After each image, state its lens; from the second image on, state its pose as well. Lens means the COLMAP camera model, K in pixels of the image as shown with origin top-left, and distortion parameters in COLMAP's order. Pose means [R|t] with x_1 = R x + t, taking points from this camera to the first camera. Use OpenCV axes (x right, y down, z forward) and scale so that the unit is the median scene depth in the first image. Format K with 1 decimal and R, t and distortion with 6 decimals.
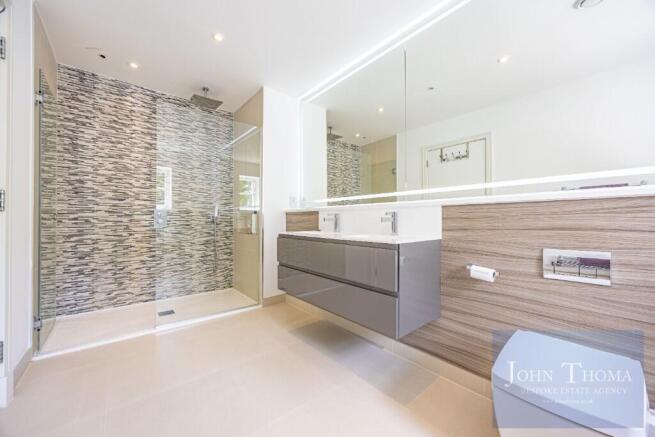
lens RADIAL K [[250.6, 0, 326.2], [0, 250.6, 219.0], [0, 0, 1]] dist [-0.000110, 0.000037]
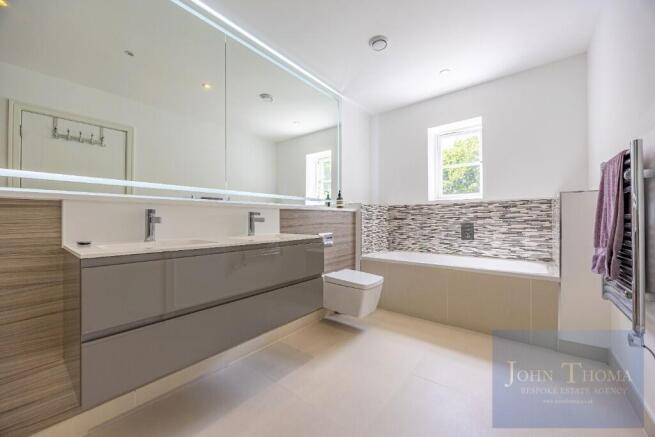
lens RADIAL K [[250.6, 0, 323.4], [0, 250.6, 218.0], [0, 0, 1]] dist [-0.000110, 0.000037]
pose [[-0.183081, 0.006979, 0.983073, -0.845466], [0.002111, 0.999975, -0.006706, 0.002255], [-0.983096, 0.000847, -0.183091, 0.982338]]
